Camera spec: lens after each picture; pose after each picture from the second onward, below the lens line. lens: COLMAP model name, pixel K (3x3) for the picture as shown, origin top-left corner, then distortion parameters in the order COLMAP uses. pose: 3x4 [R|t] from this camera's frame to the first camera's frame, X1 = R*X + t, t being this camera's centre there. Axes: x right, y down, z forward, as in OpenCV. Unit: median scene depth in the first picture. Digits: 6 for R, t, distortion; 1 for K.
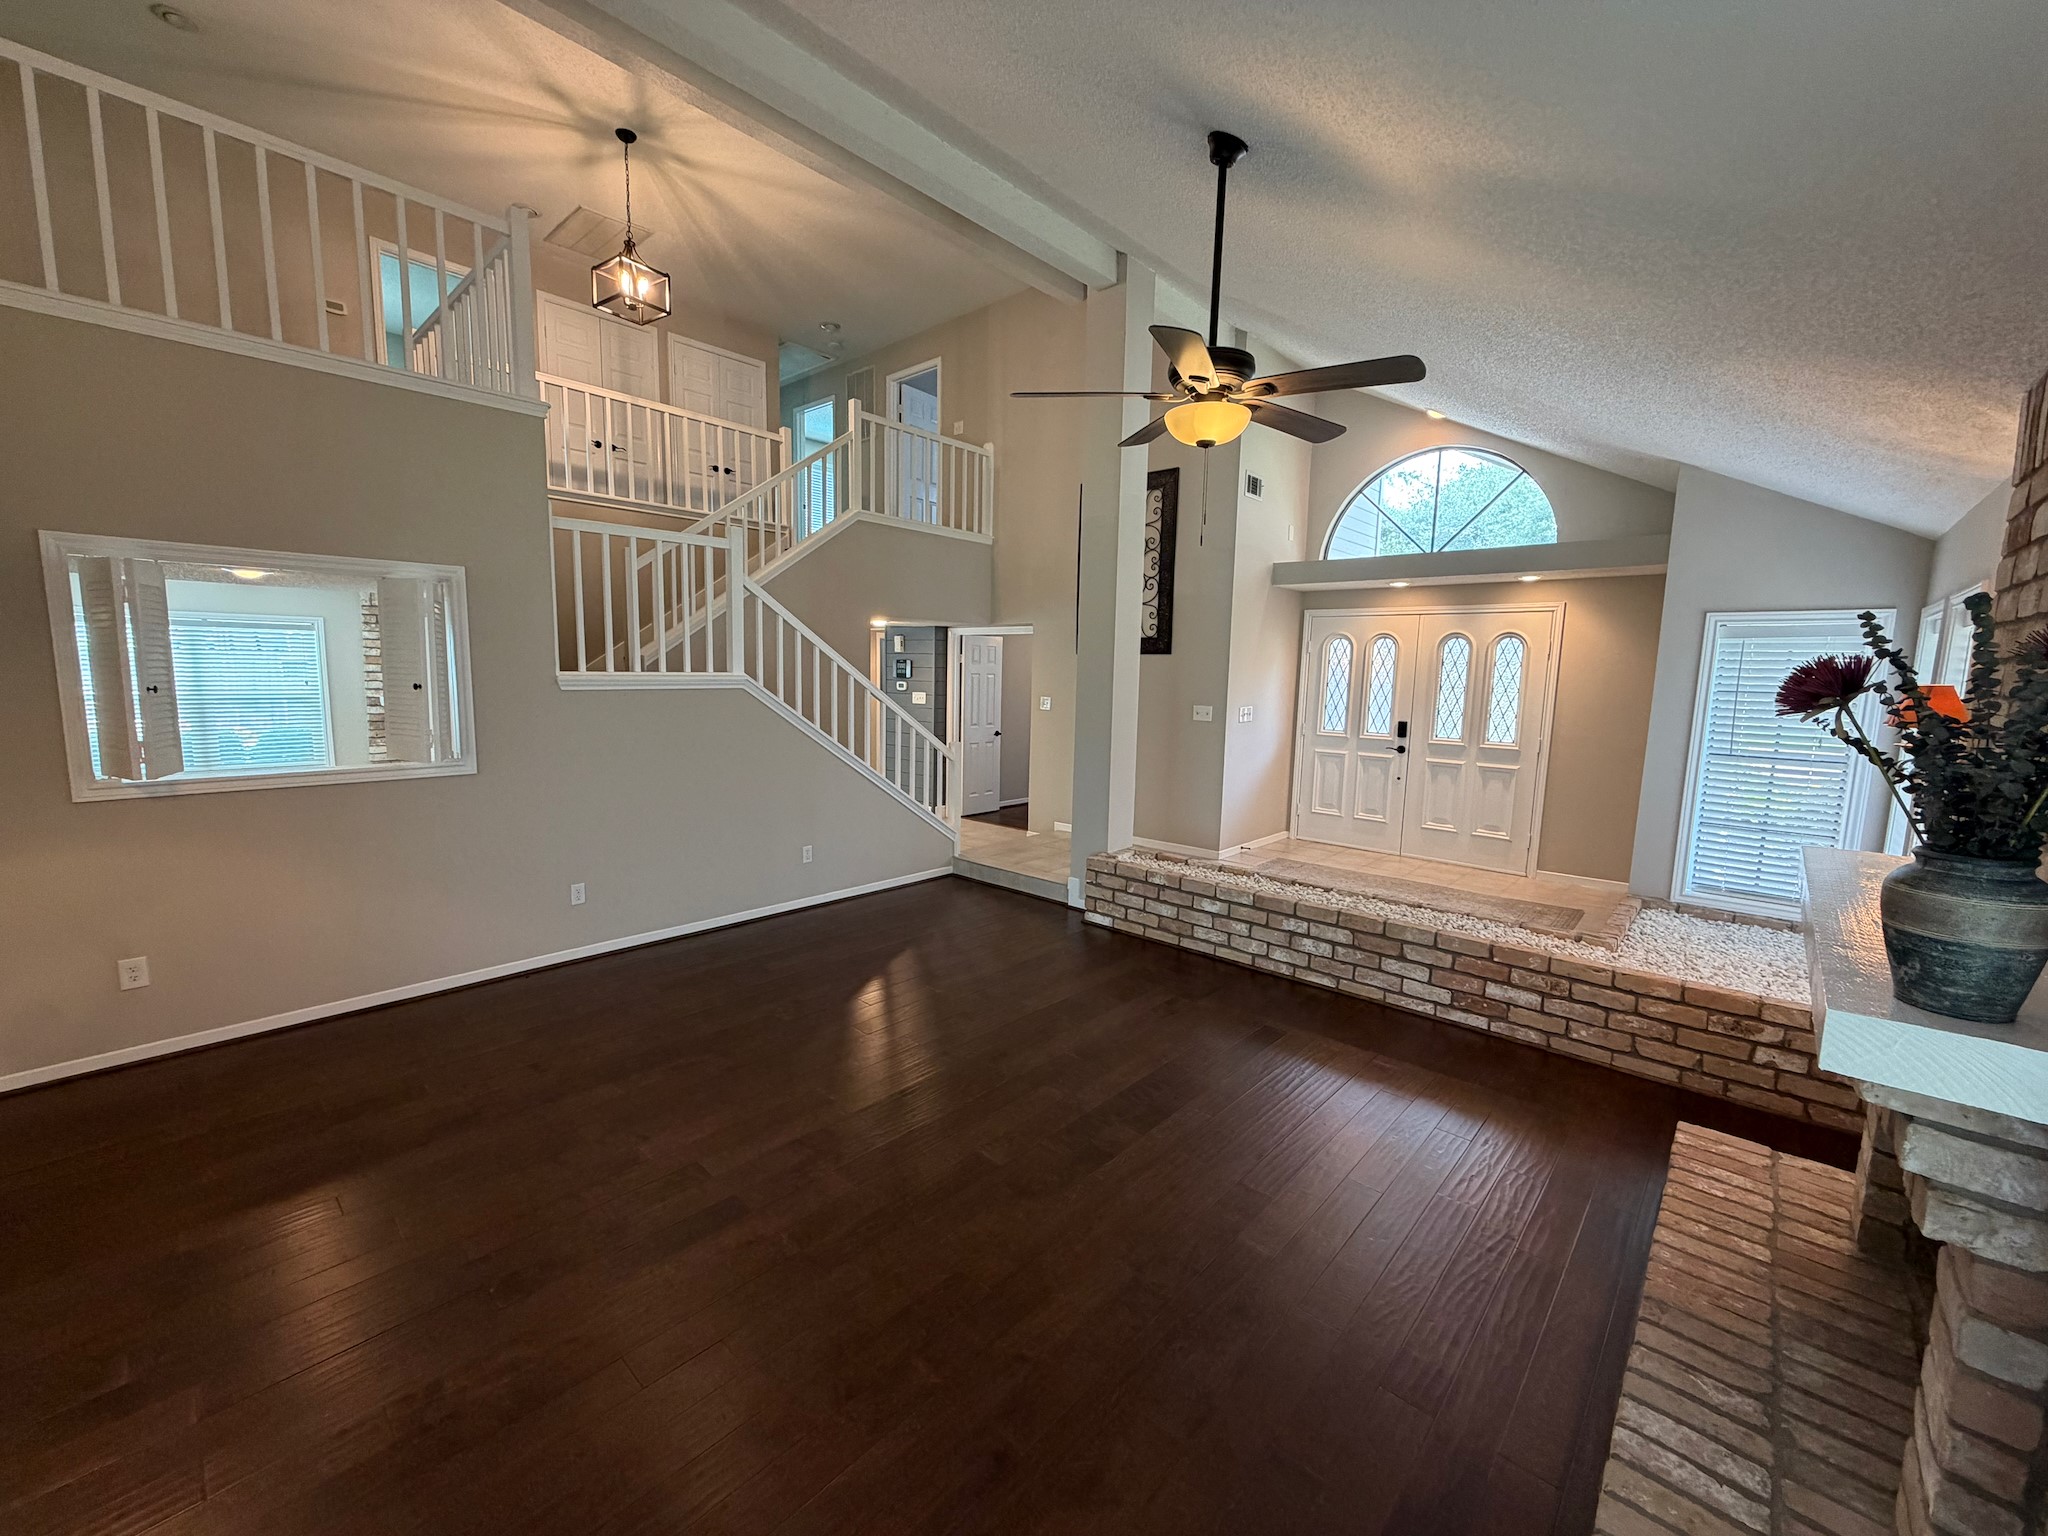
lens RADIAL K [[818.5, 0, 1019.7], [0, 818.5, 768.1], [0, 0, 1]] dist [-0.000425, 0.000494]
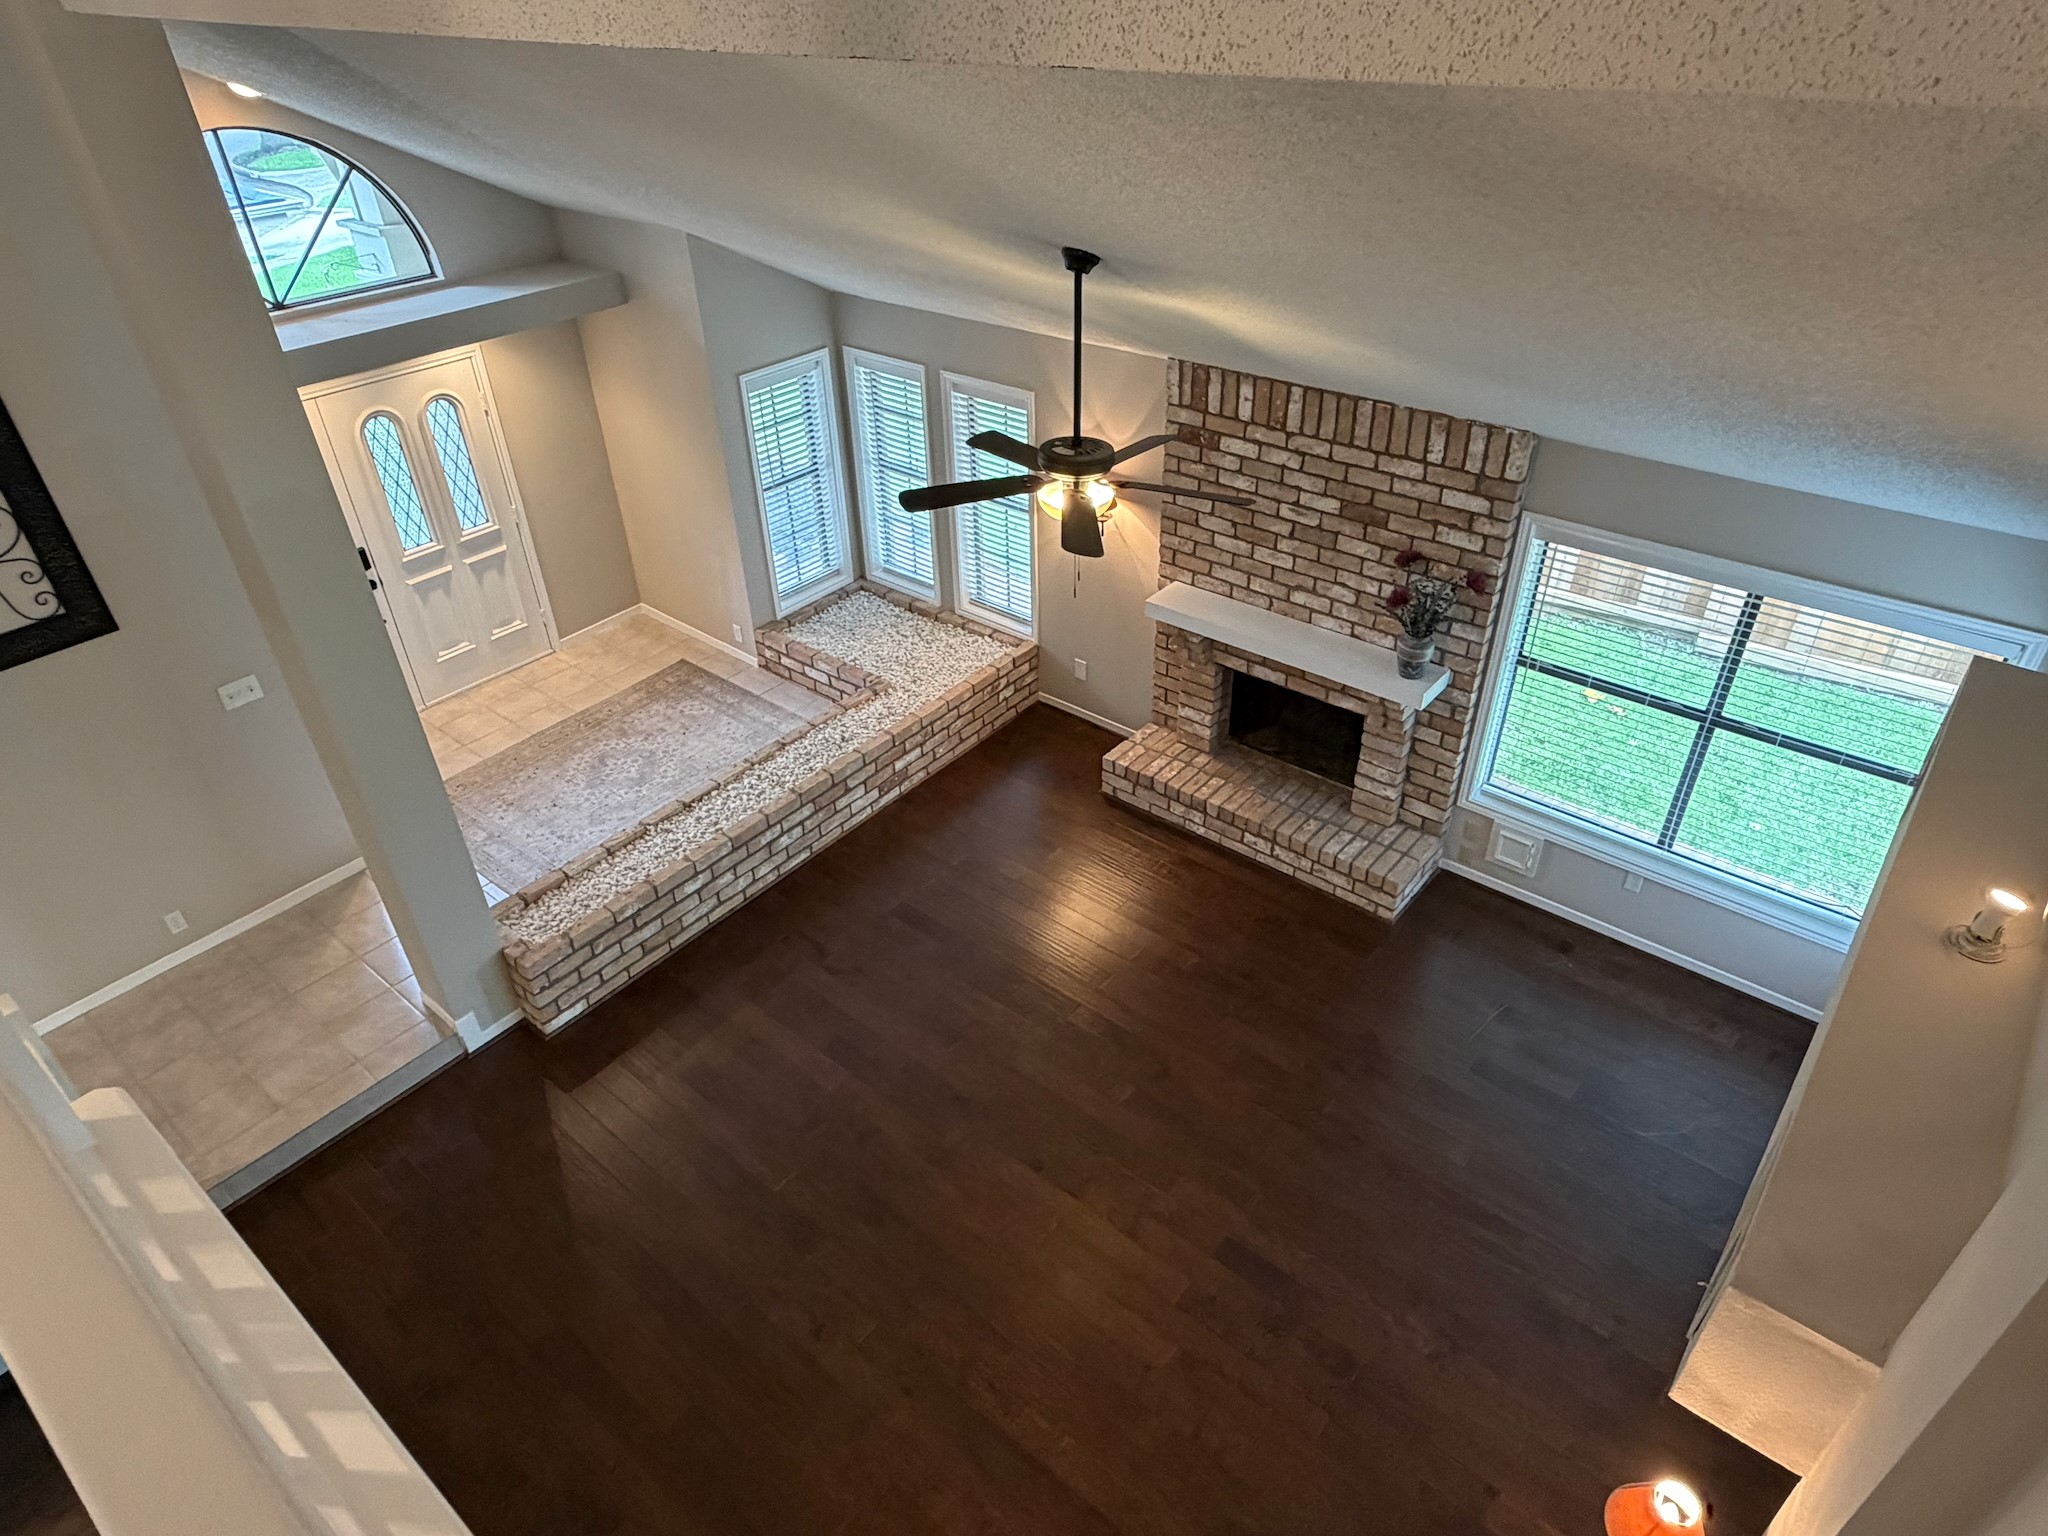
lens RADIAL K [[1212.0, 0, 1029.1], [0, 1212.0, 775.5], [0, 0, 1]] dist [0.002126, -0.002090]
pose [[-0.052383, -0.591135, 0.804870, -0.711508], [0.145829, 0.792808, 0.591768, -0.599757], [-0.987922, 0.148371, 0.044675, 0.566432]]
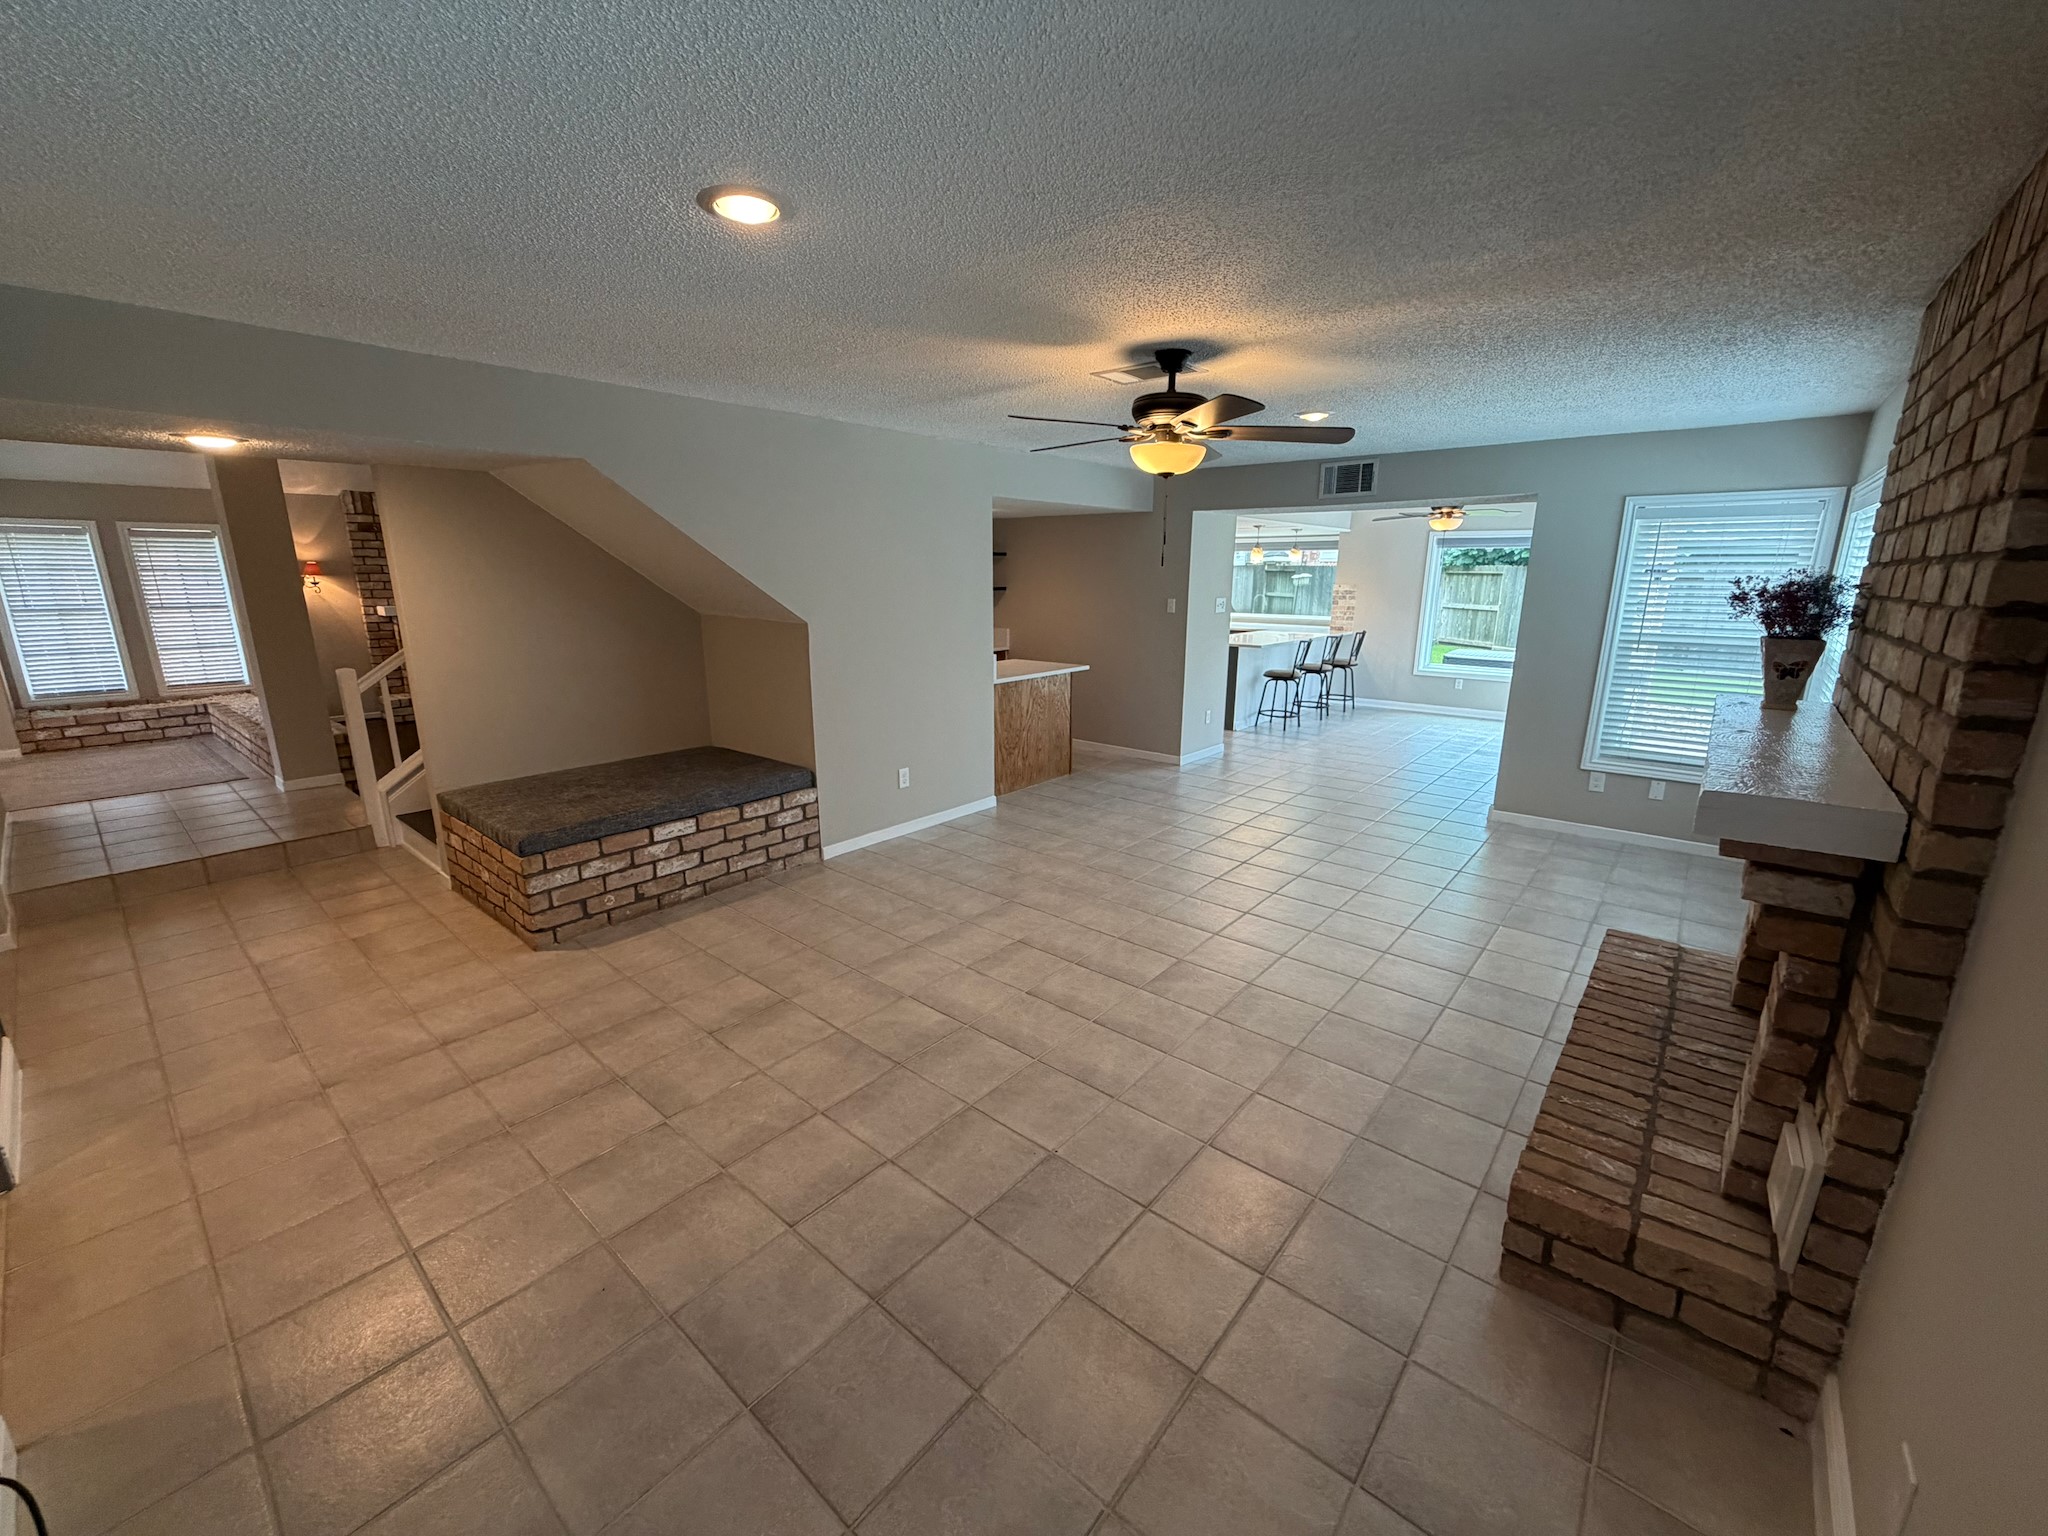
lens RADIAL K [[818.5, 0, 1019.7], [0, 818.5, 768.1], [0, 0, 1]] dist [-0.000425, 0.000494]
pose [[-0.999357, -0.014338, -0.032856, -0.866432], [-0.025107, 0.934155, 0.355984, -0.293705], [0.025589, 0.356580, -0.933914, 2.277347]]
